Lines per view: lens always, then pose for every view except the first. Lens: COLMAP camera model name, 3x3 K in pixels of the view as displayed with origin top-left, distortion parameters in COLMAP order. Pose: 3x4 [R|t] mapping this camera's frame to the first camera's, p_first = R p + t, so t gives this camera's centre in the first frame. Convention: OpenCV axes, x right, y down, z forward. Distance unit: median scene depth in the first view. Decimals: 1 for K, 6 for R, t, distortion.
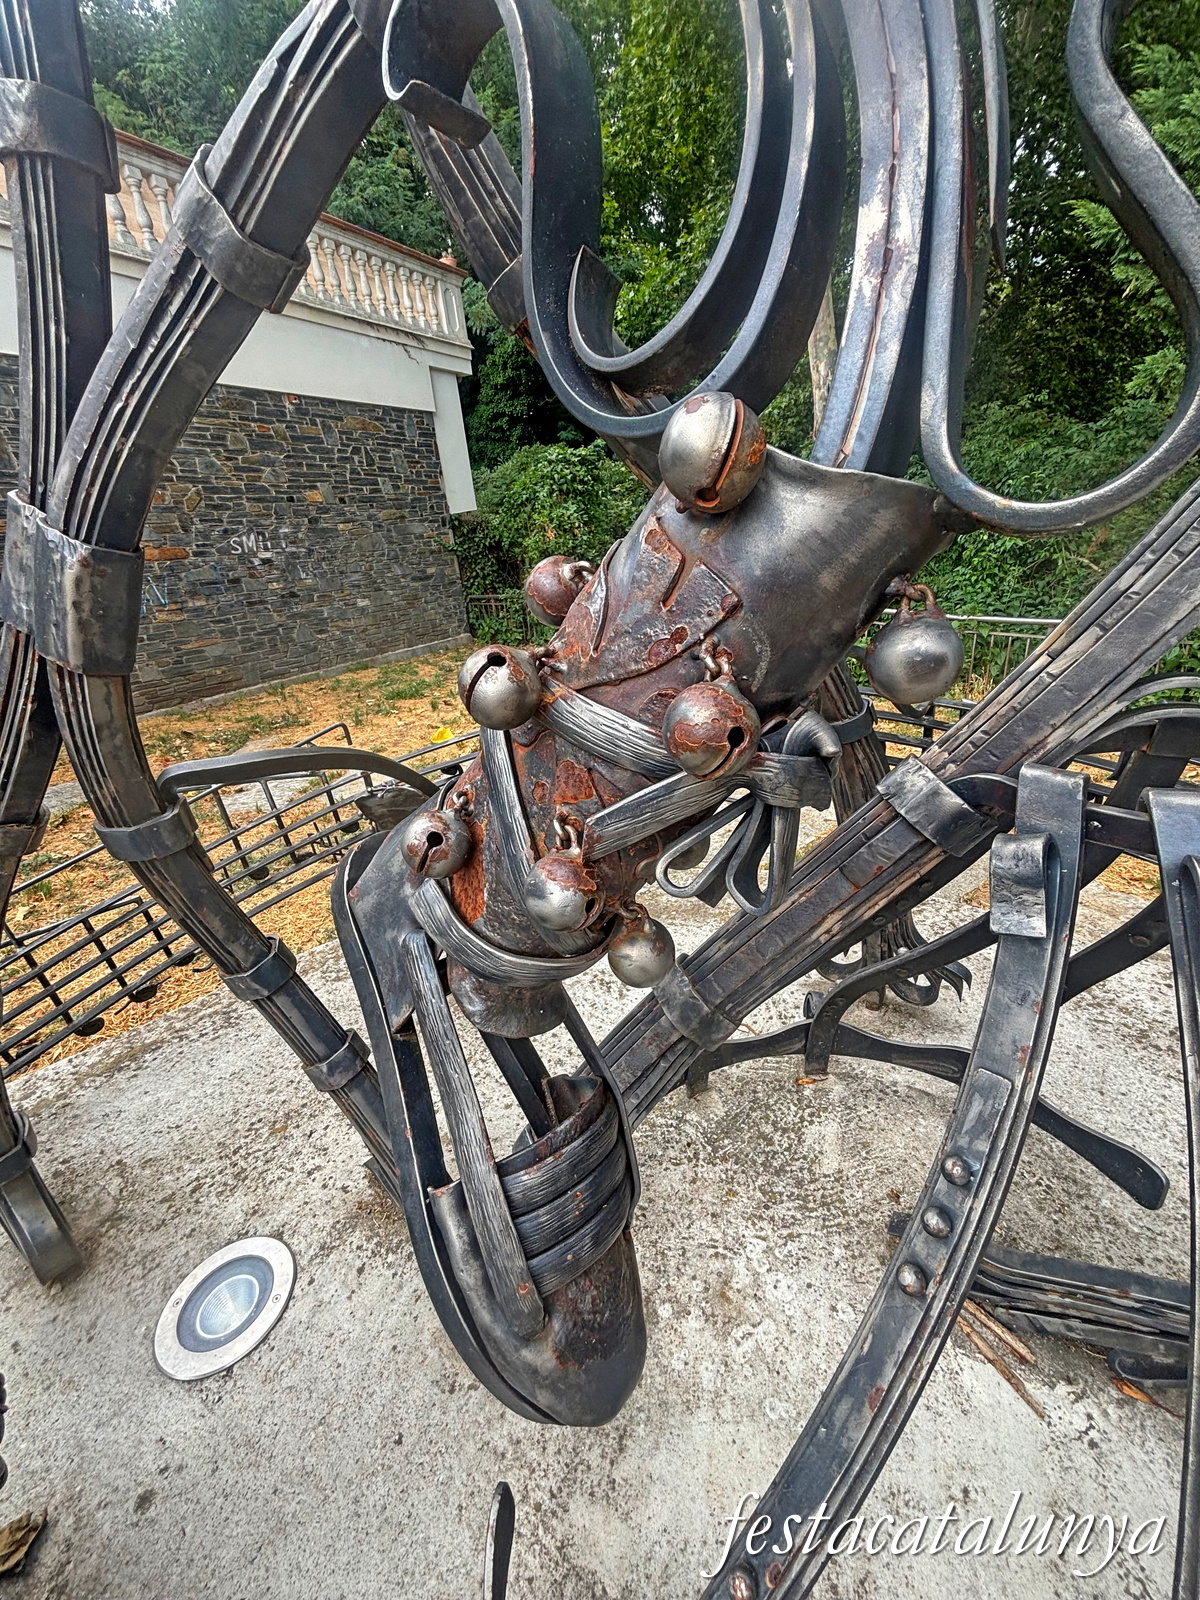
lens RADIAL K [[642.0, 0, 606.2], [0, 642.0, 800.6], [0, 0, 1]] dist [-0.013437, 0.005007]
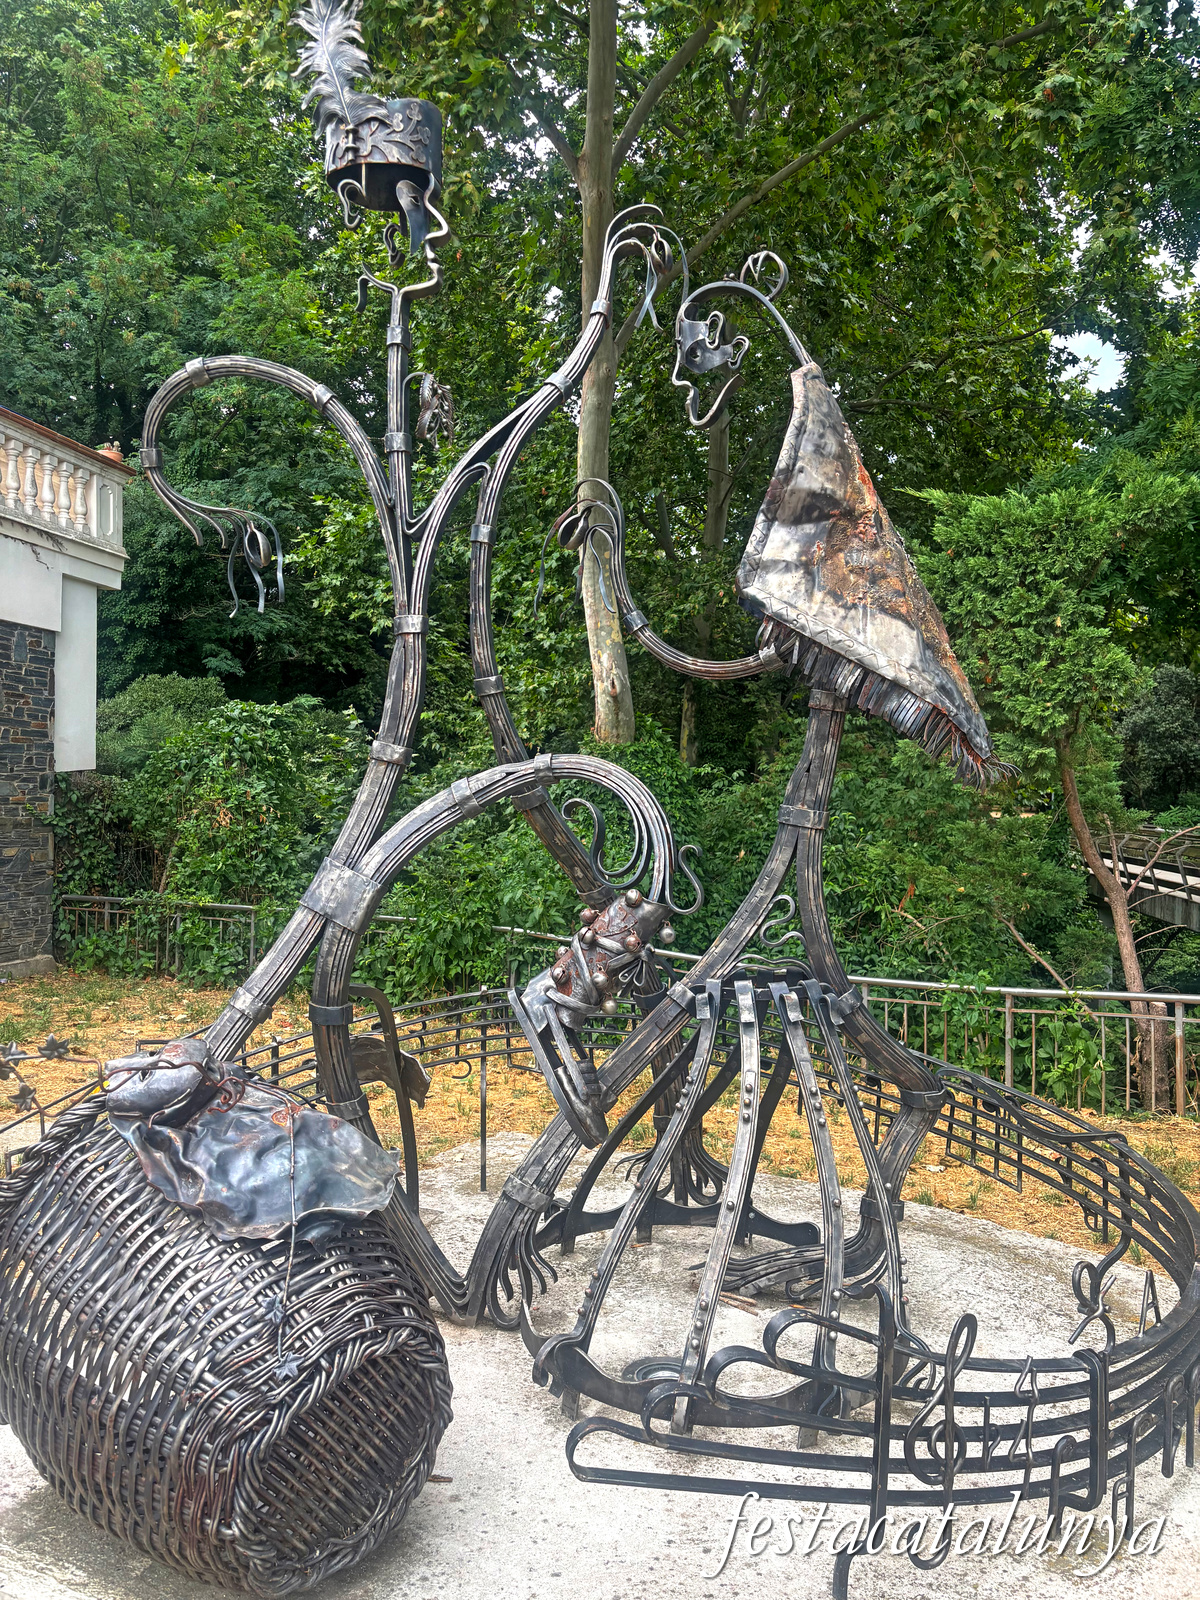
lens RADIAL K [[1232.6, 0, 595.9], [0, 1232.6, 808.2], [0, 0, 1]] dist [0.032319, -0.005279]
pose [[0.950194, 0.102361, 0.294370, -0.099486], [0.021611, 0.920612, -0.389881, 0.086732], [-0.310909, 0.376824, 0.872547, -0.252816]]
